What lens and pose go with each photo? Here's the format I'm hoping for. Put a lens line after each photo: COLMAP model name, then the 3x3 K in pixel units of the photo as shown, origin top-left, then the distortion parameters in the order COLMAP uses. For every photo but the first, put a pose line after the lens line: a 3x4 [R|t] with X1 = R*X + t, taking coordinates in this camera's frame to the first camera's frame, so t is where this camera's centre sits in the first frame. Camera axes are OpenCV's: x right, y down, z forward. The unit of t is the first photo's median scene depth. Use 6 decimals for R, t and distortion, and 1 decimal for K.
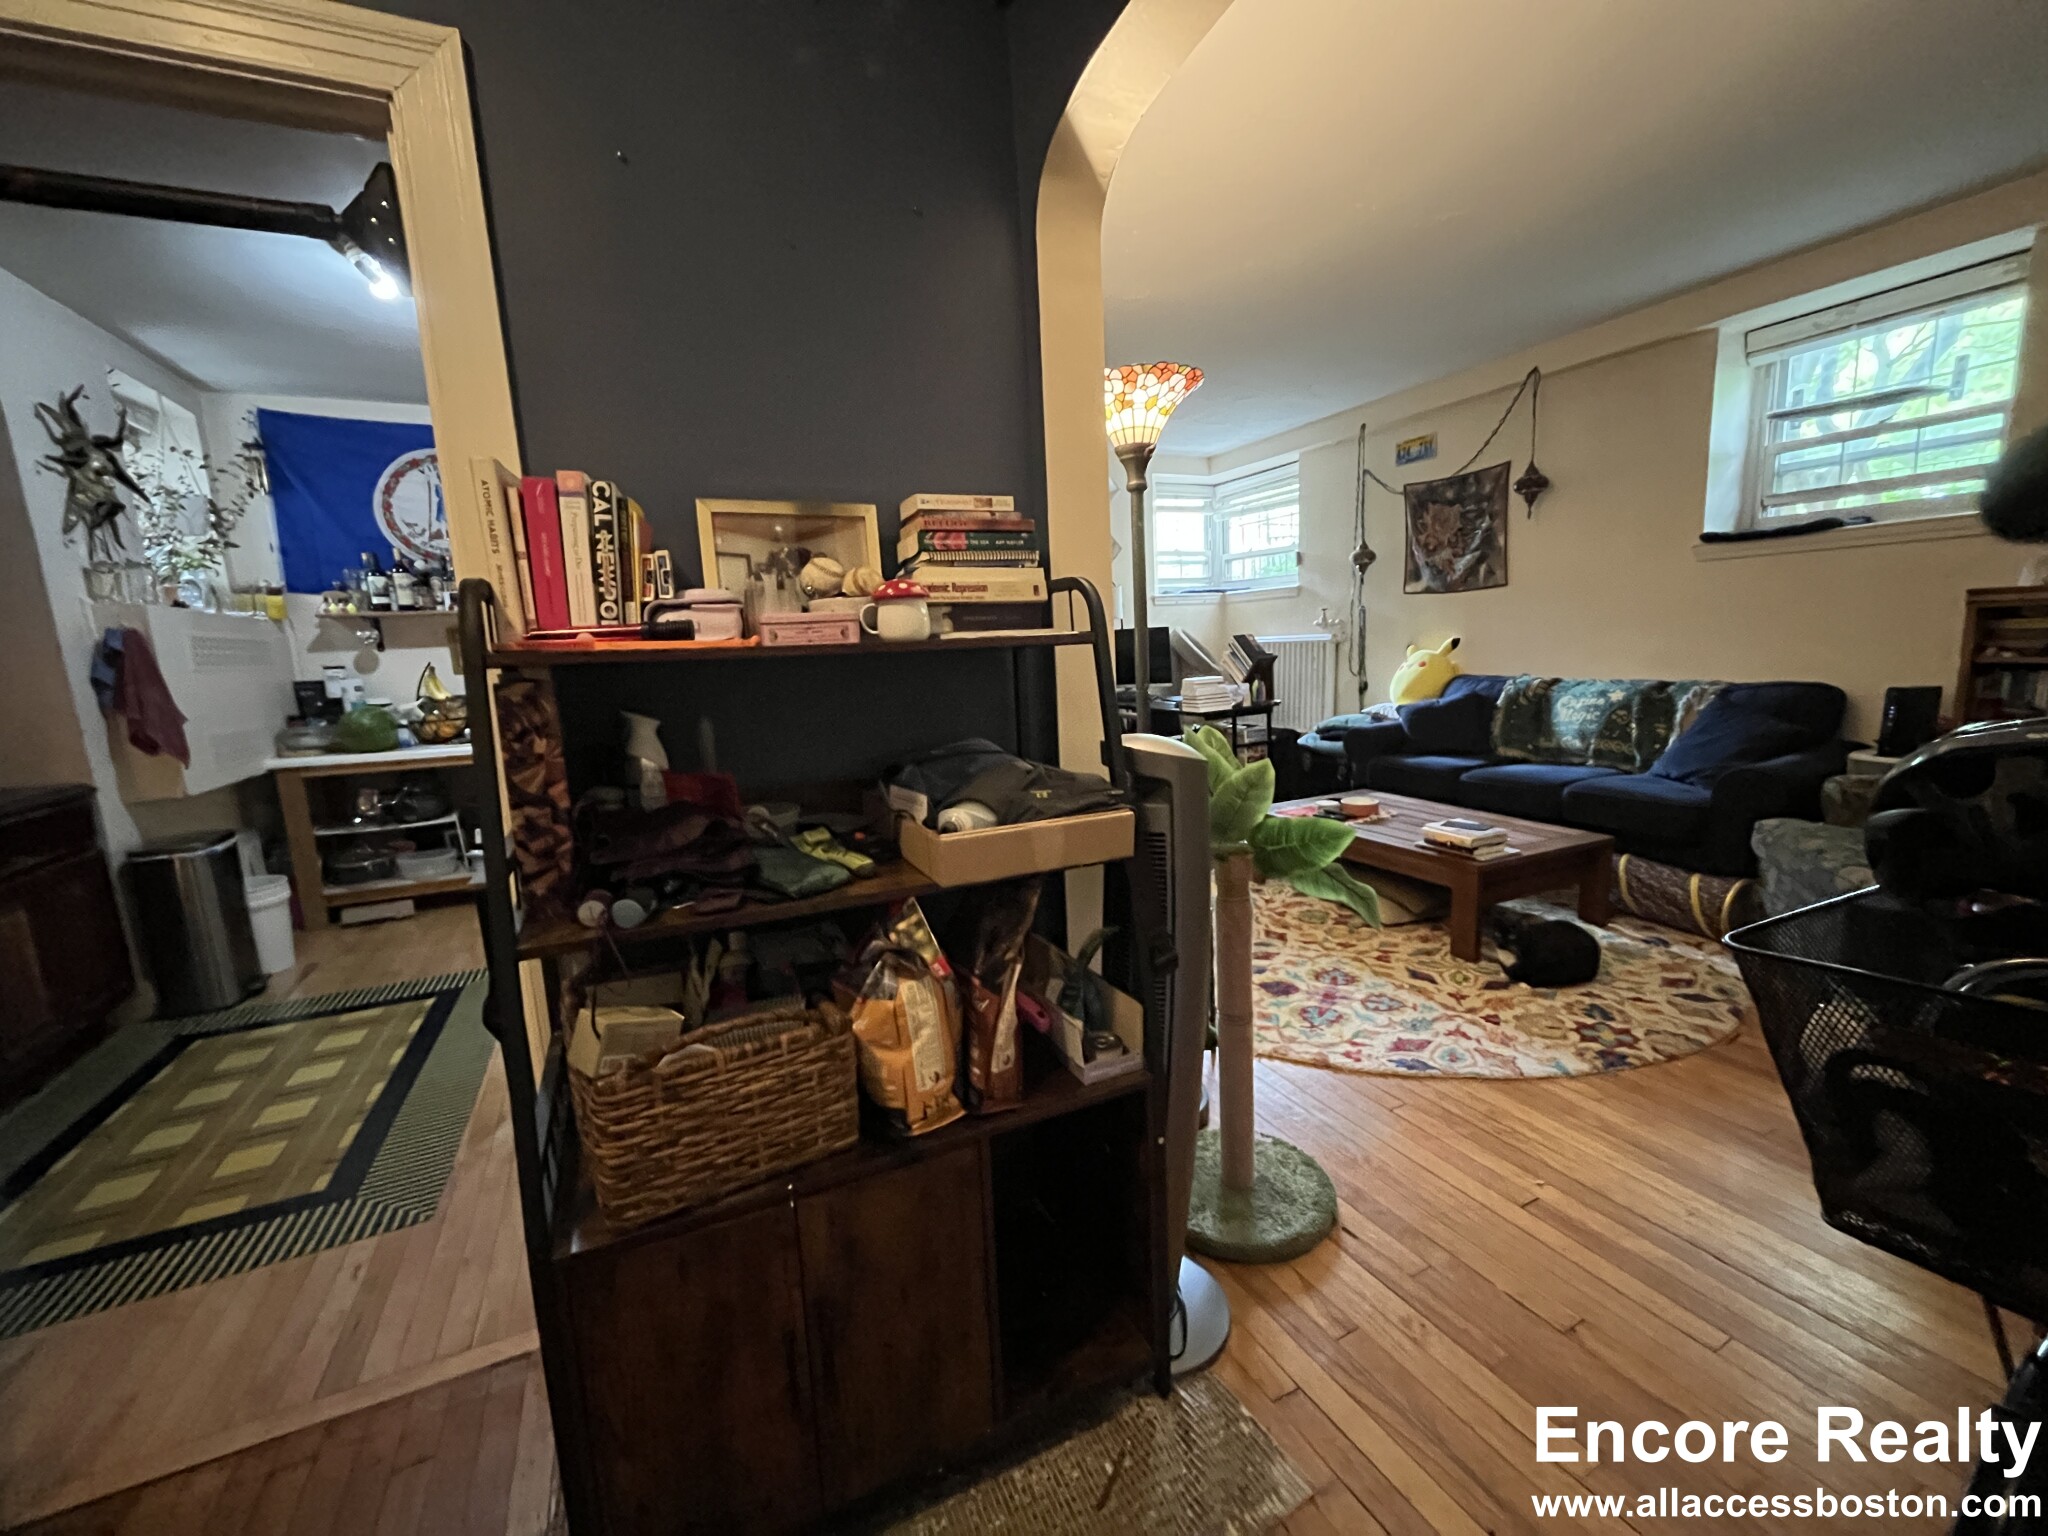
lens RADIAL K [[828.2, 0, 1027.1], [0, 828.2, 774.0], [0, 0, 1]] dist [-0.002607, -0.000424]
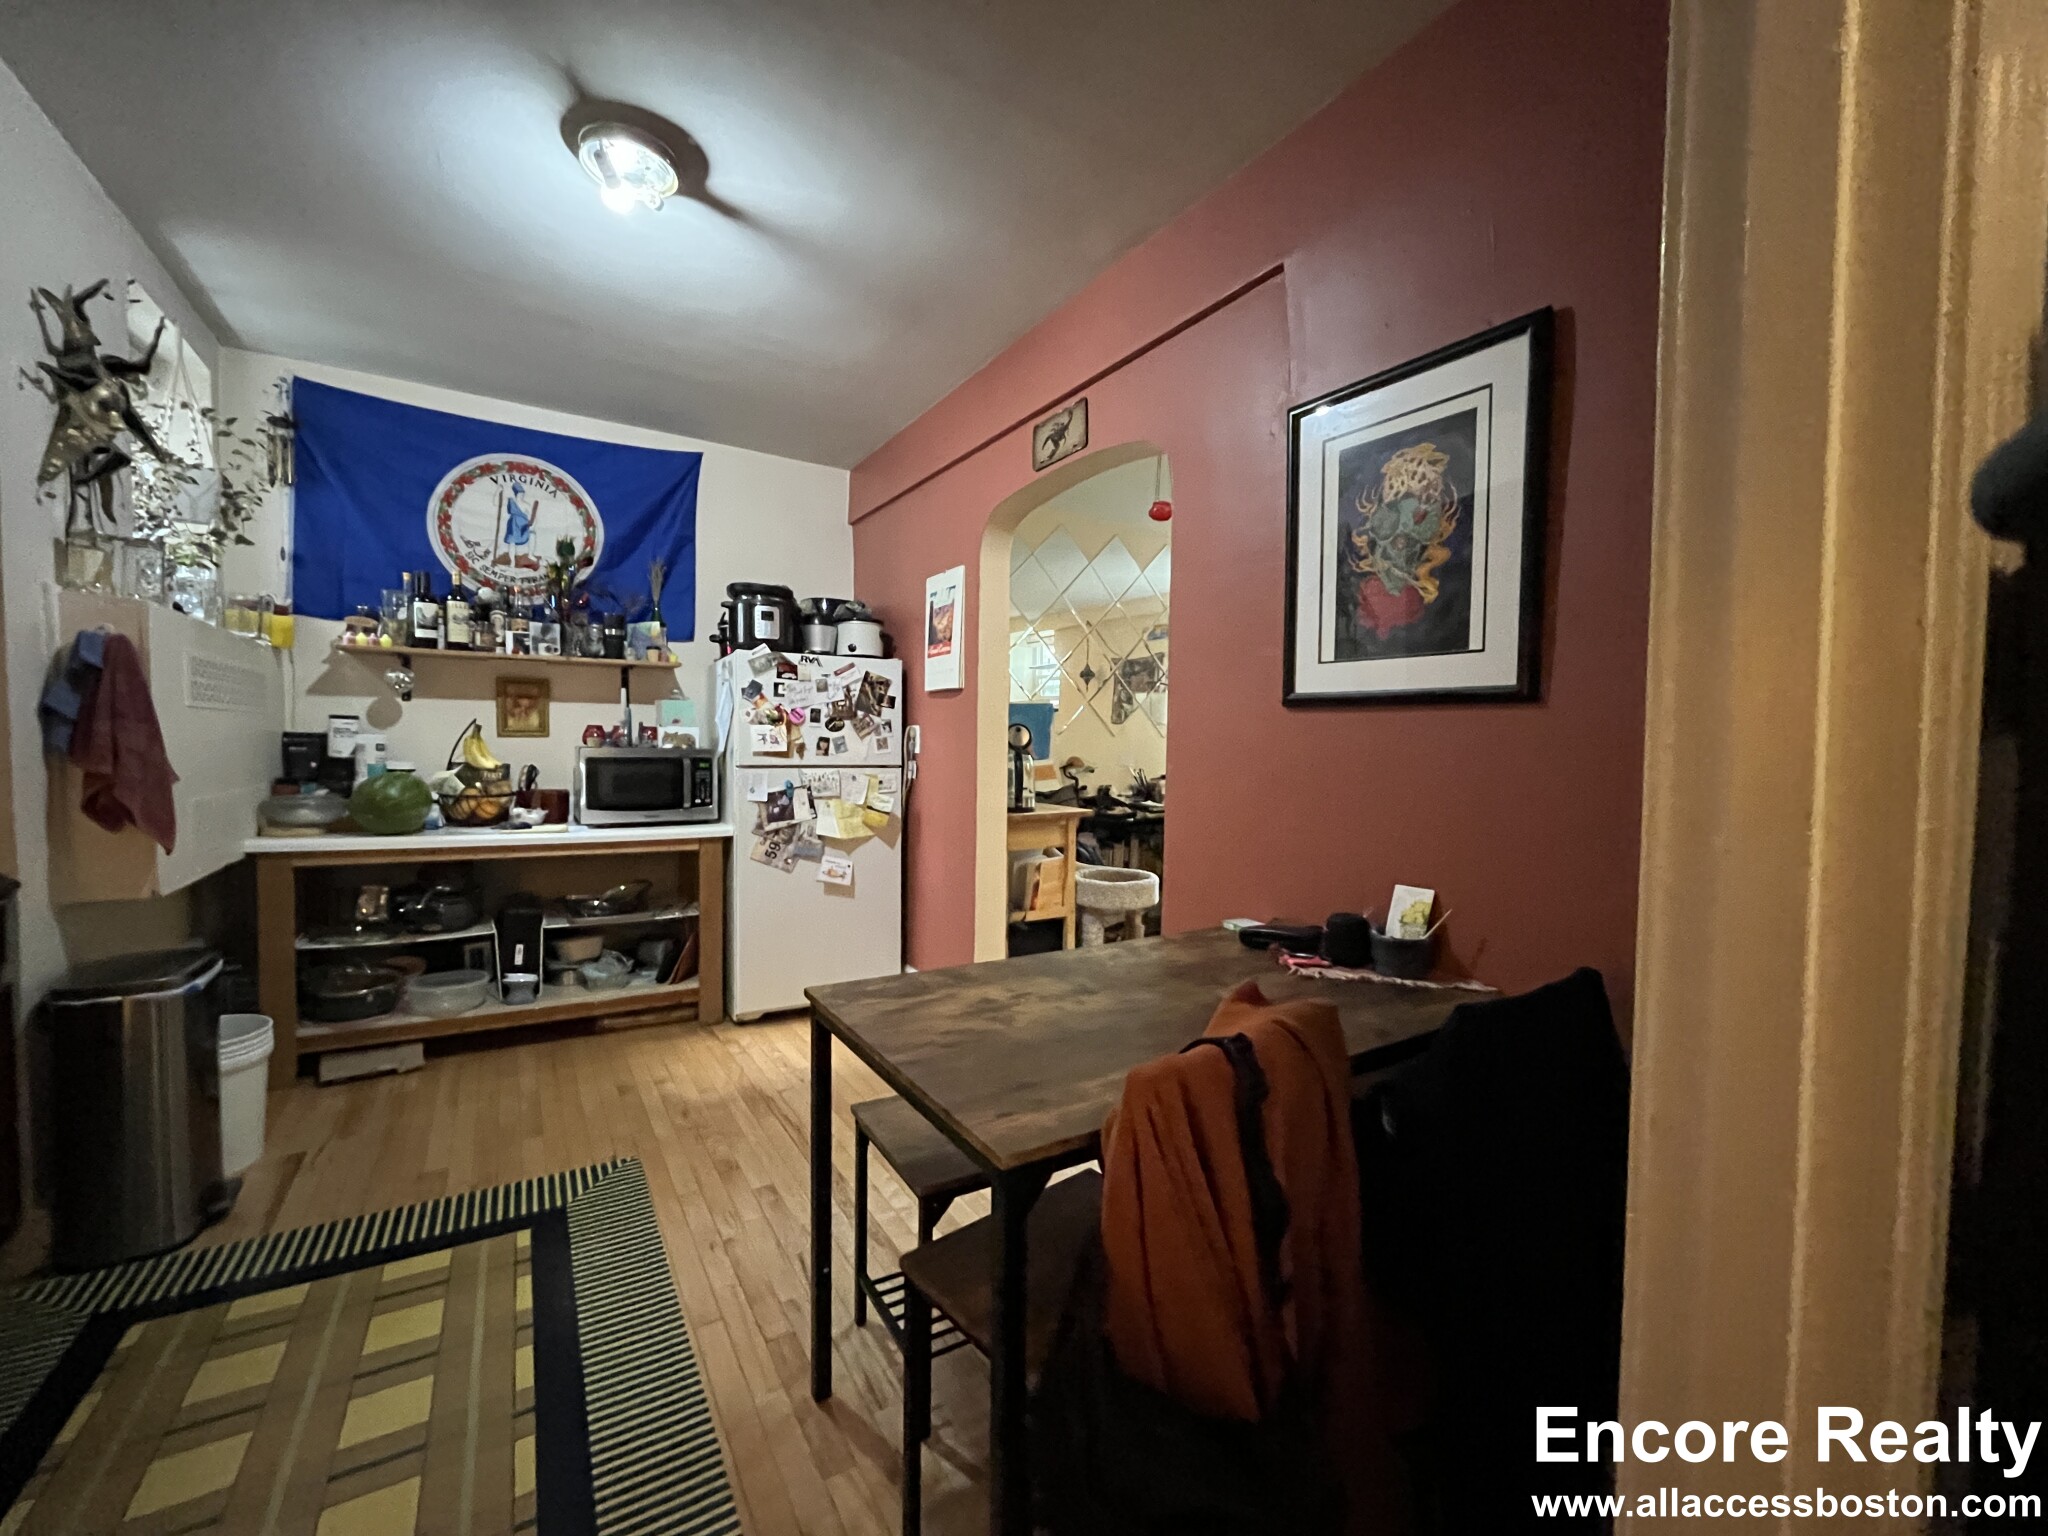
lens RADIAL K [[828.2, 0, 1027.1], [0, 828.2, 774.0], [0, 0, 1]] dist [-0.002607, -0.000424]
pose [[0.991898, 0.060273, 0.111829, -0.453851], [-0.046208, 0.991161, -0.124361, -0.020791], [-0.118336, 0.118186, 0.985915, 0.295562]]
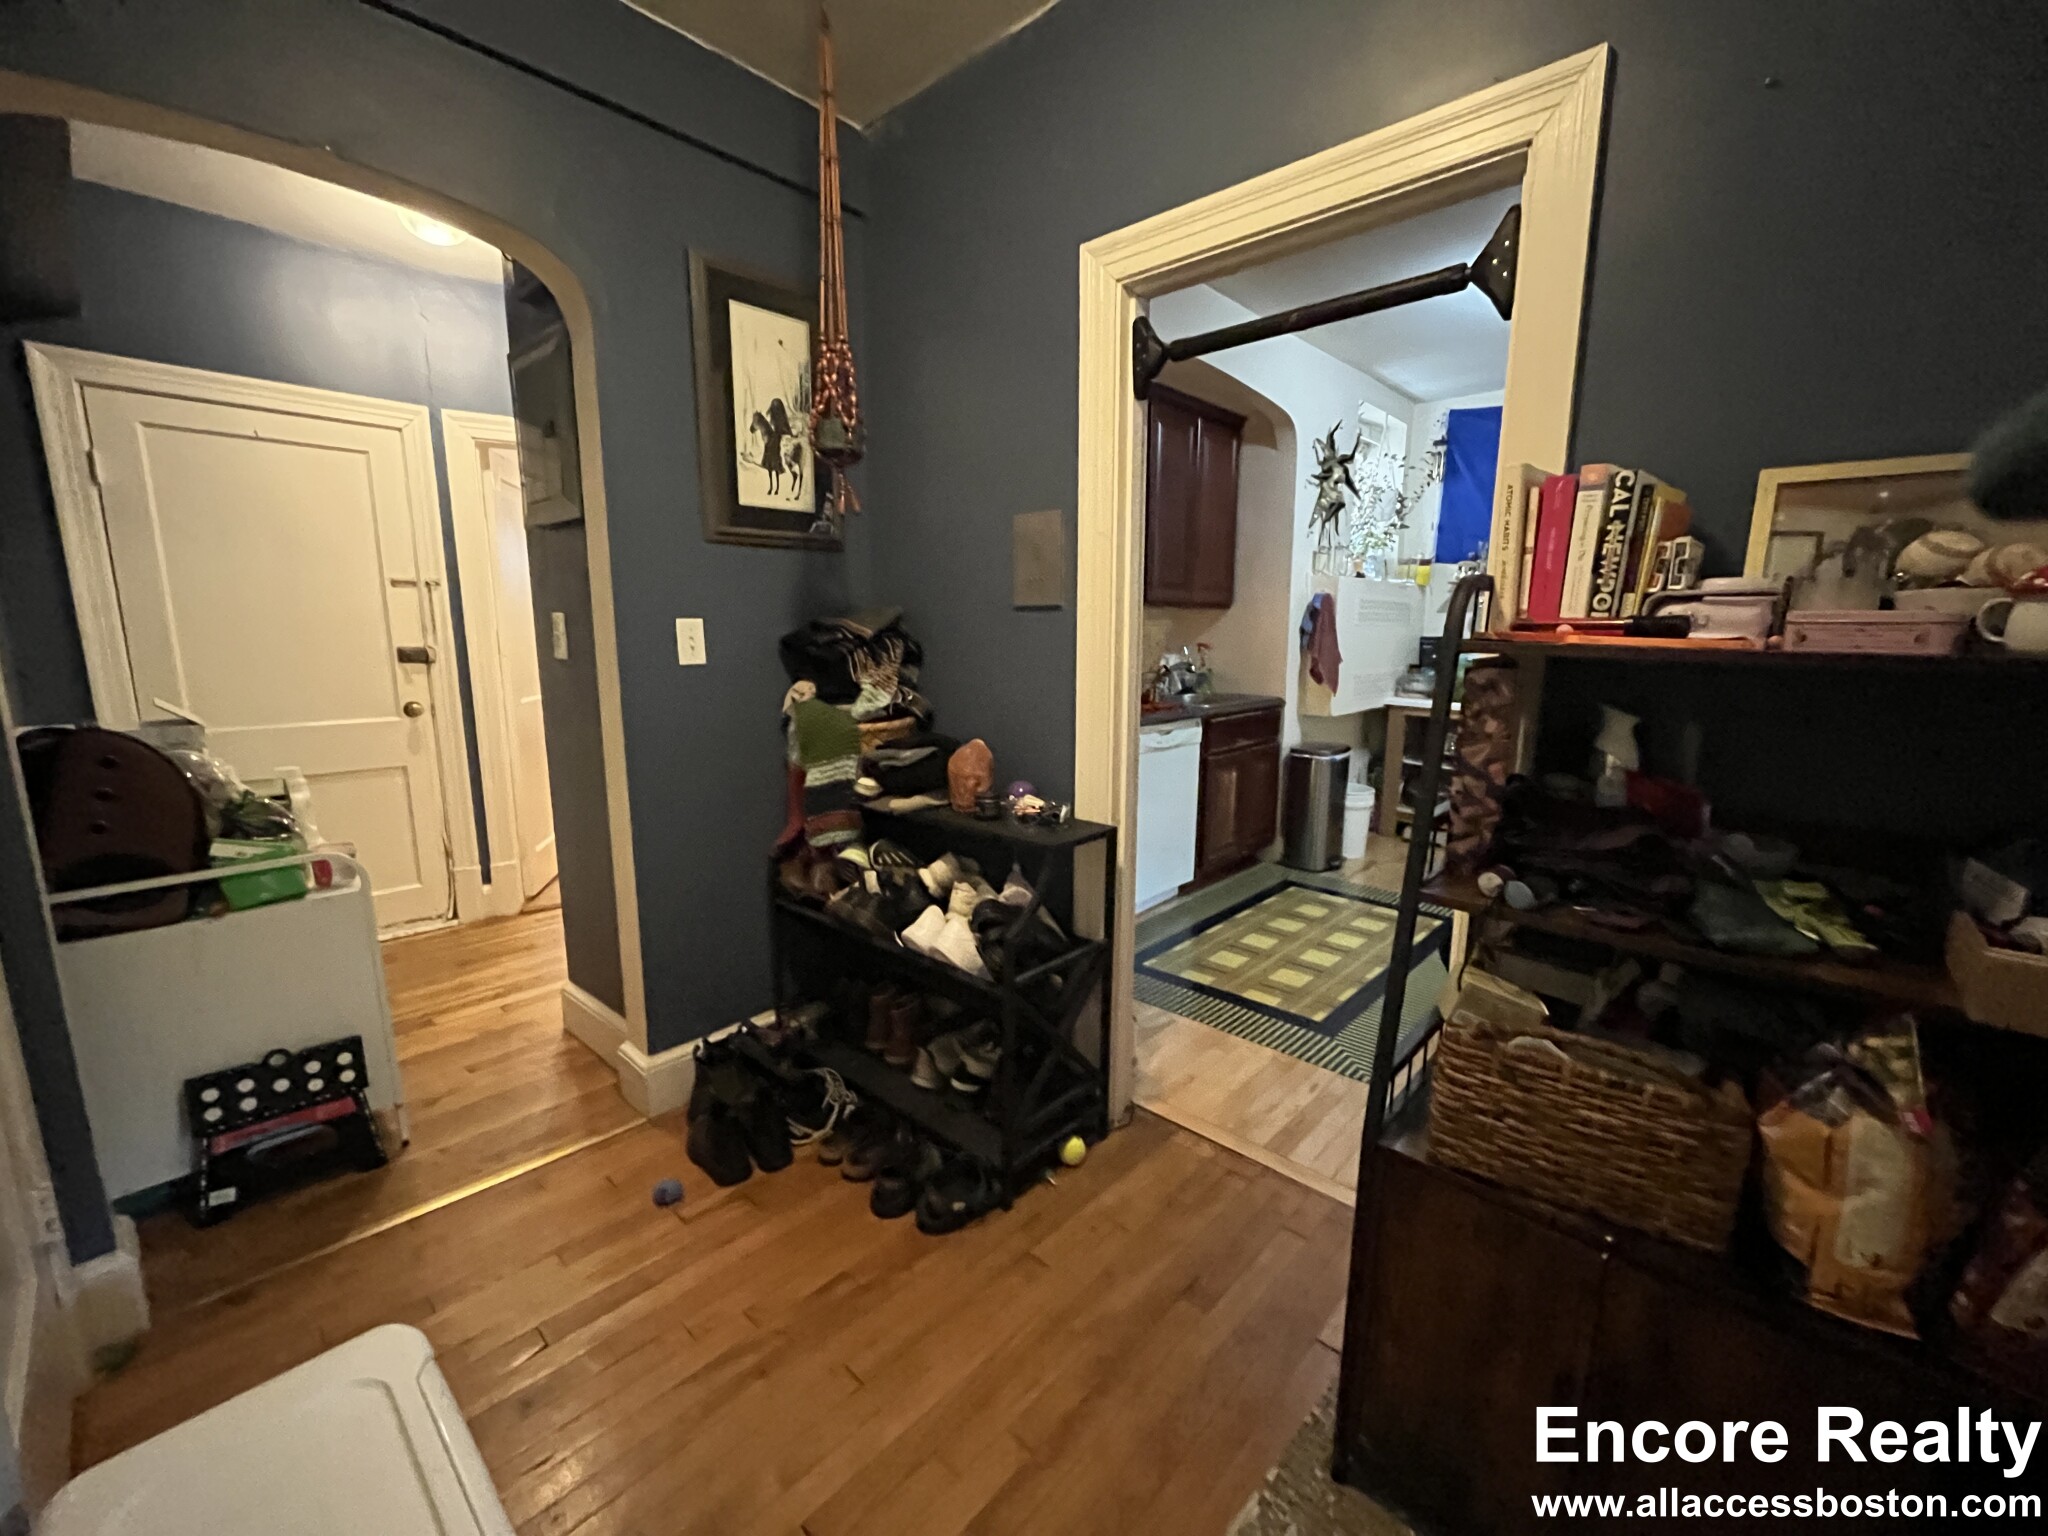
lens RADIAL K [[828.2, 0, 1027.1], [0, 828.2, 774.0], [0, 0, 1]] dist [-0.002607, -0.000424]
pose [[0.371195, 0.211962, -0.904039, 0.069426], [-0.168240, 0.972836, 0.159013, -0.014935], [0.913187, 0.093071, 0.396772, -0.002072]]
